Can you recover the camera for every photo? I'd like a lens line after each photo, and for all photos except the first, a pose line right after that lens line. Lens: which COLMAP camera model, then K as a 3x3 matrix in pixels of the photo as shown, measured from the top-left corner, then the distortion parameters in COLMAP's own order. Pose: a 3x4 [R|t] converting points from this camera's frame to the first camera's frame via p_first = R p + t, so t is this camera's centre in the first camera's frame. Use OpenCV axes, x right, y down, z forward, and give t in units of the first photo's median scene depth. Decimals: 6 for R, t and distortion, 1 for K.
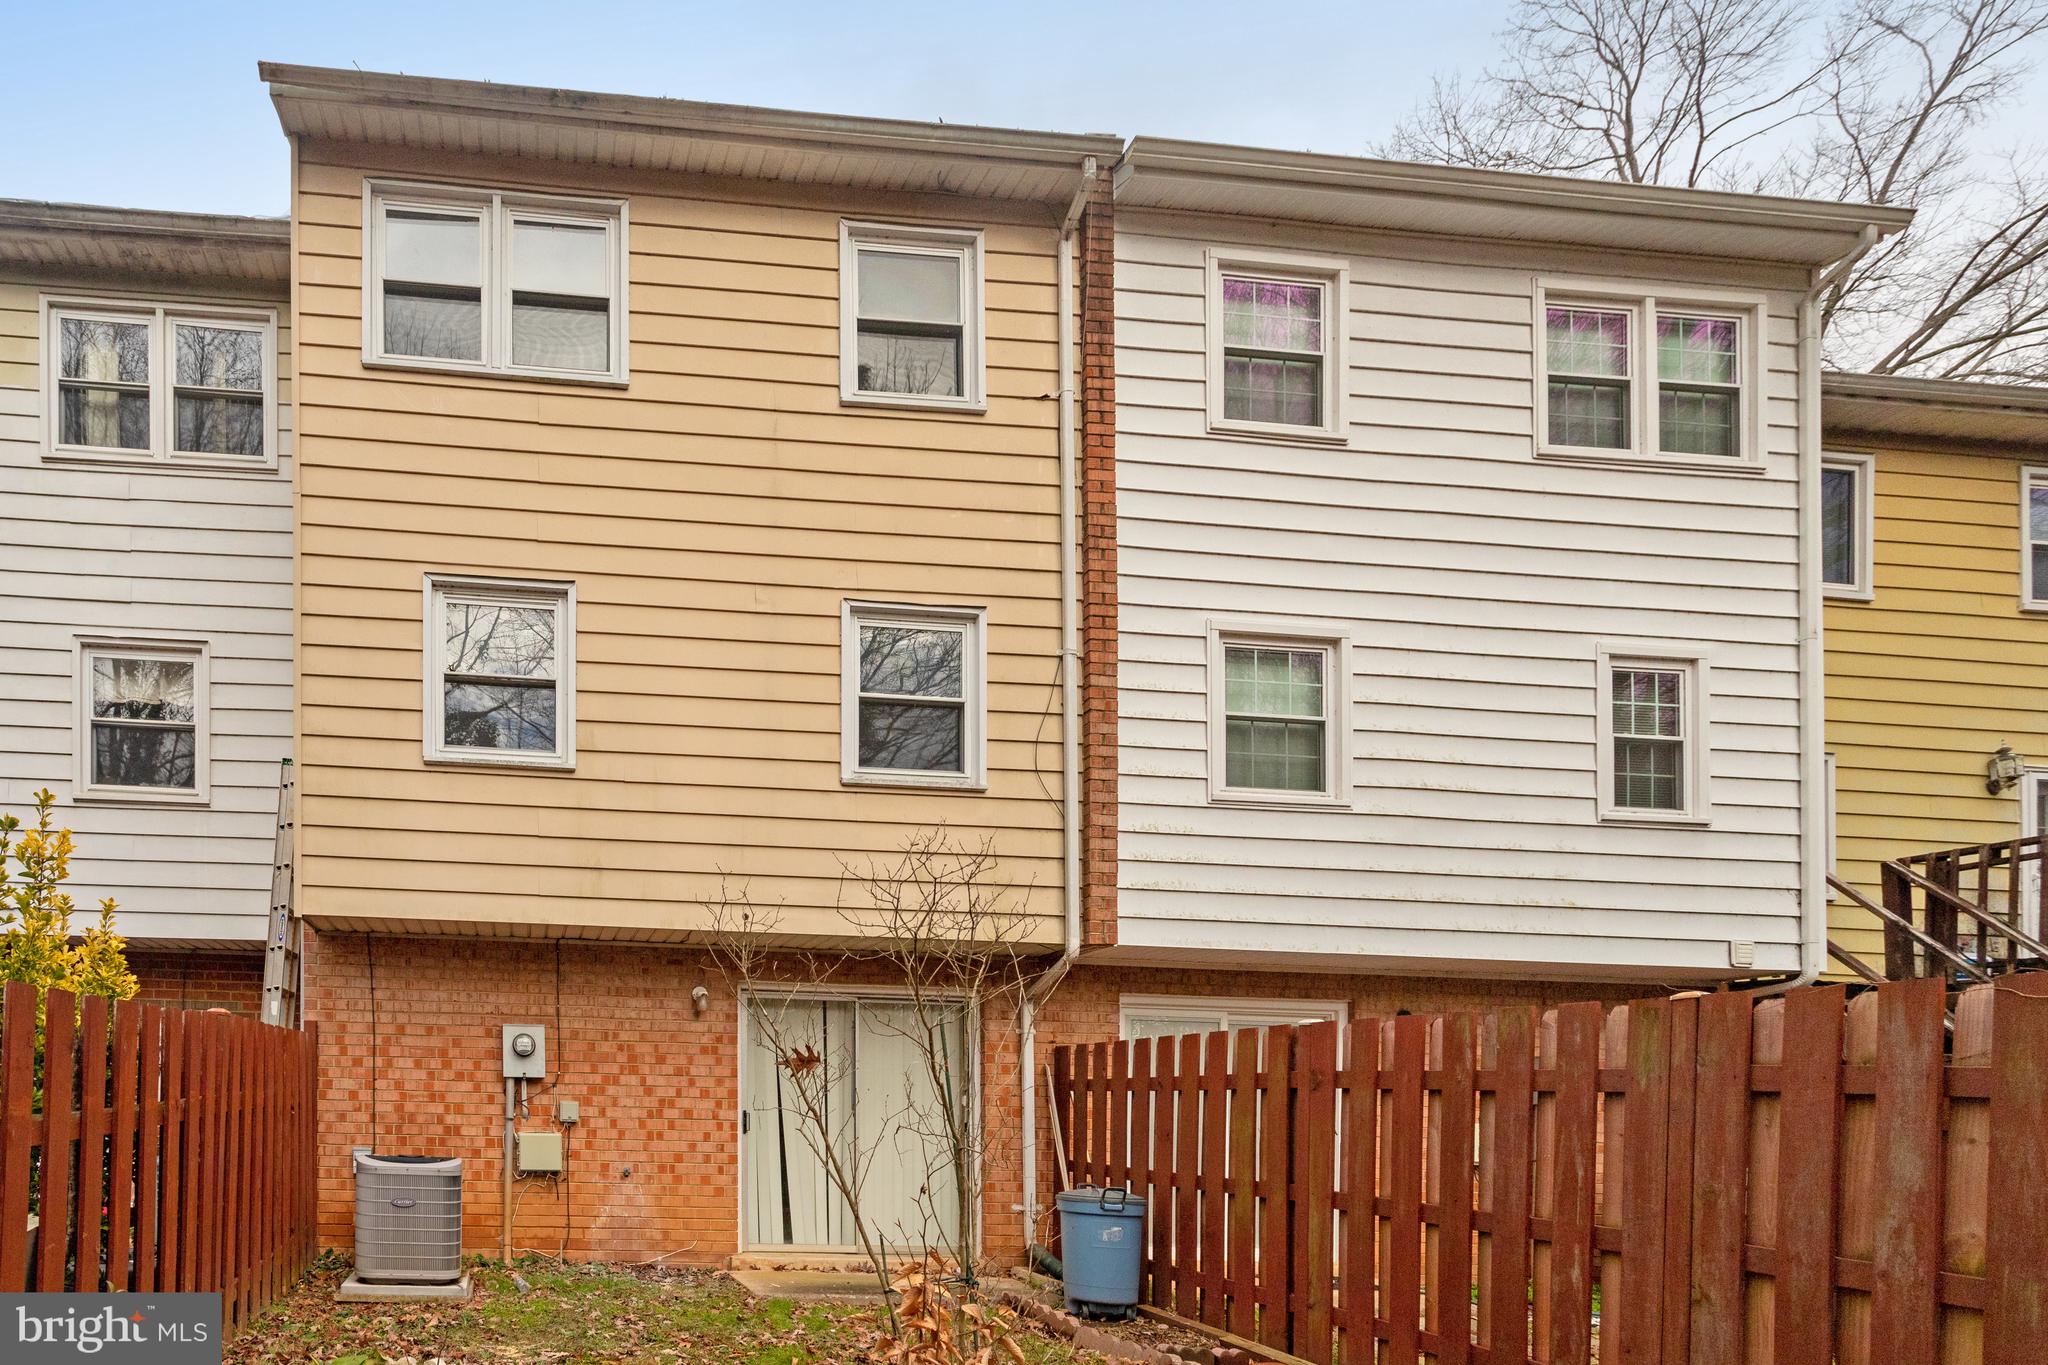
lens RADIAL K [[1013.5, 0, 1024.3], [0, 1013.5, 706.7], [0, 0, 1]] dist [0.002121, 0.002412]
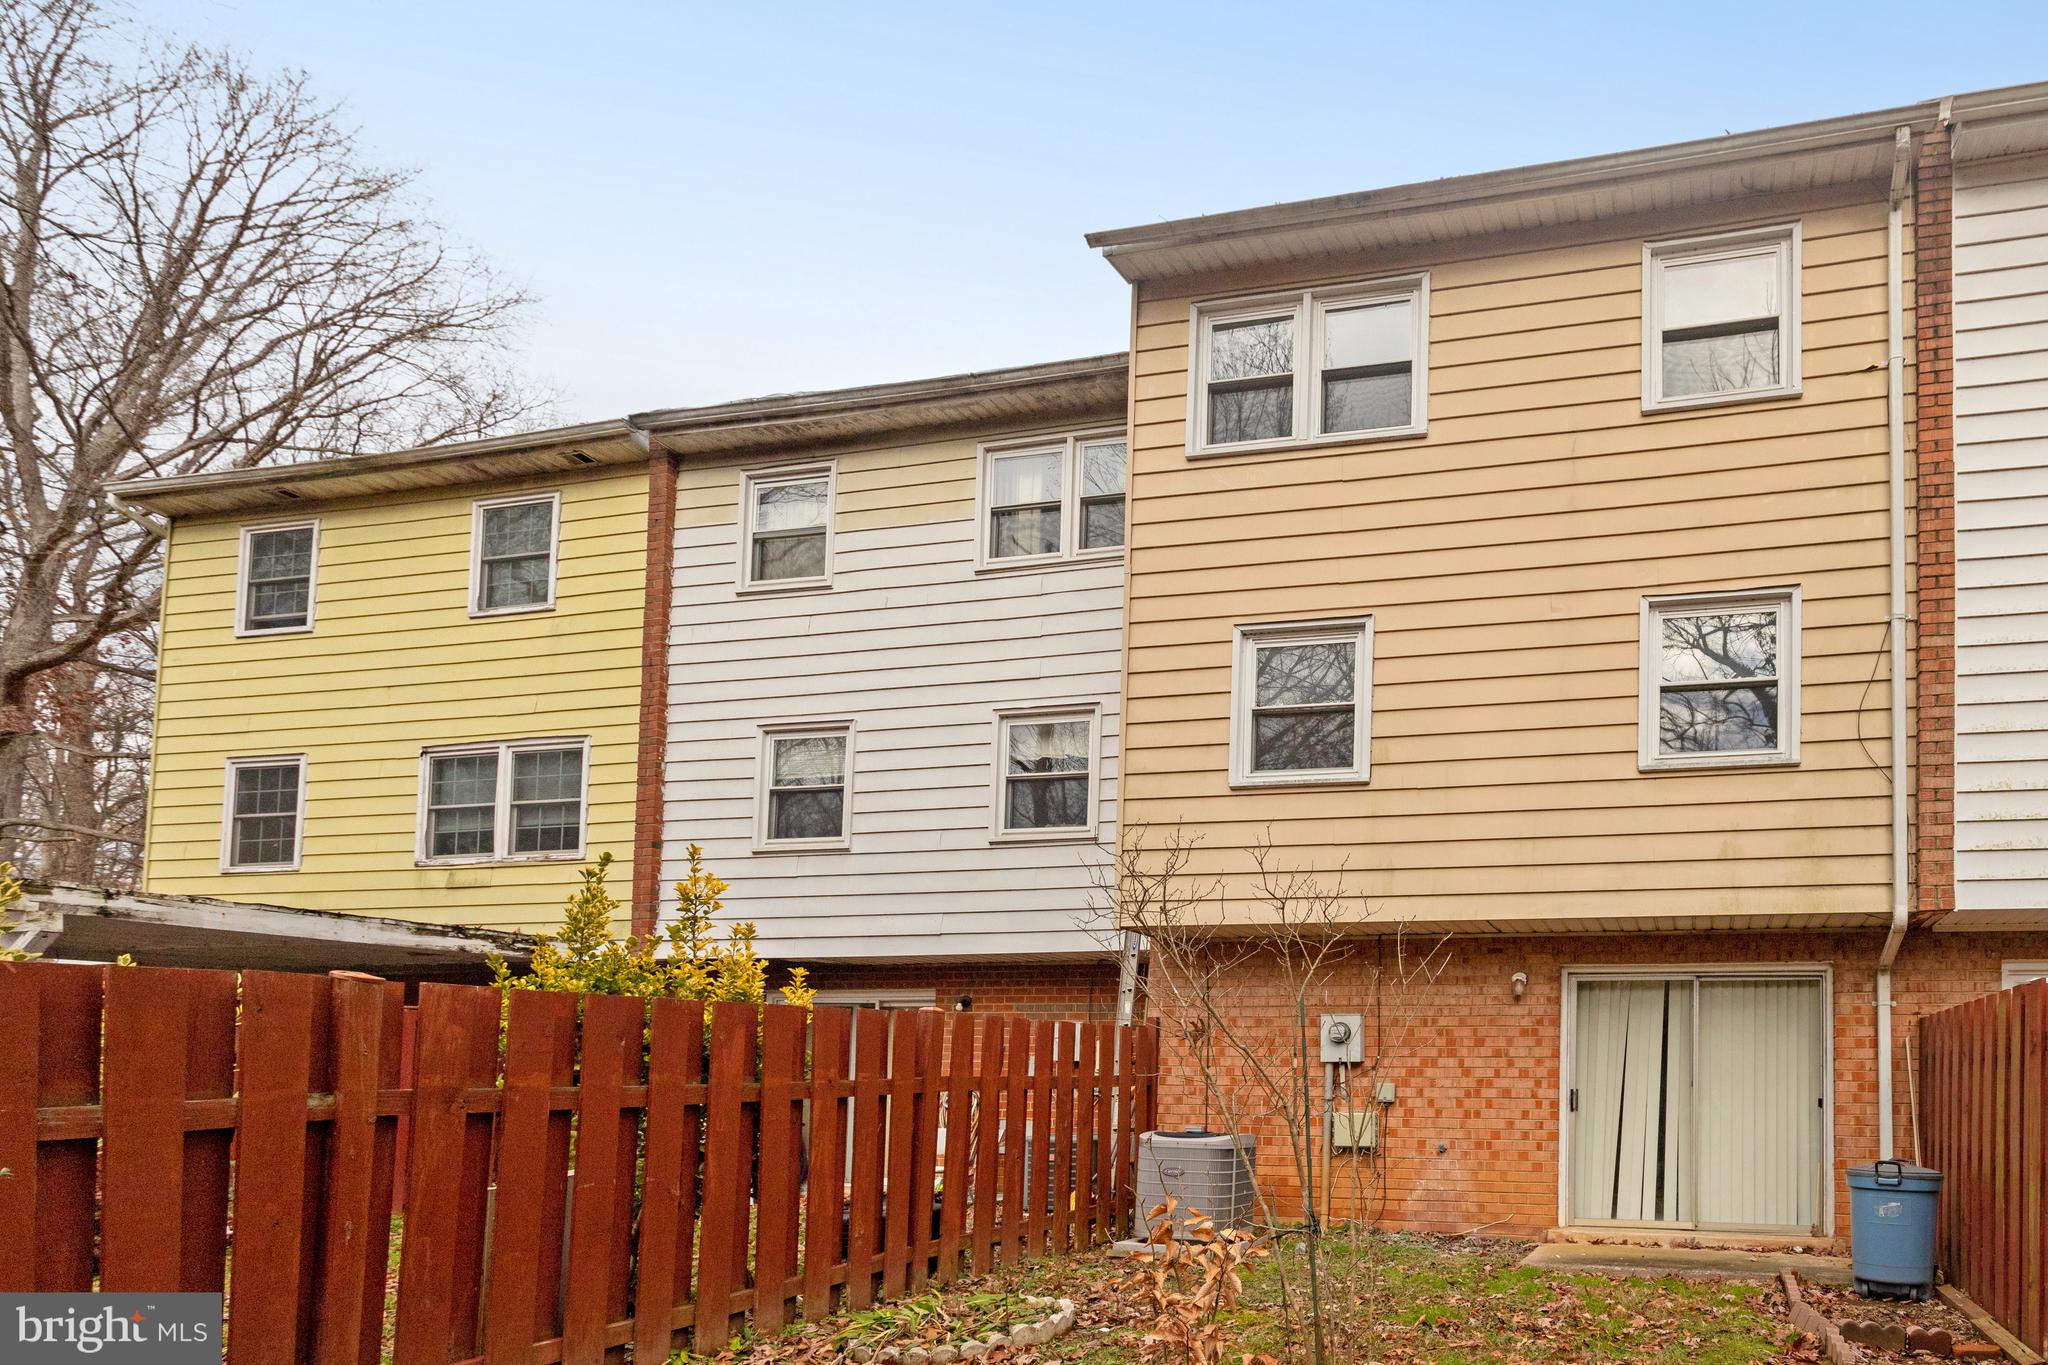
lens RADIAL K [[856.6, 0, 1024.0], [0, 856.6, 682.5], [0, 0, 1]] dist [-0.000030, 0.002323]
pose [[0.968521, -0.121212, -0.217429, -0.588551], [0.110587, 0.992027, -0.060436, -0.032103], [0.223021, 0.034489, 0.974203, -0.013167]]
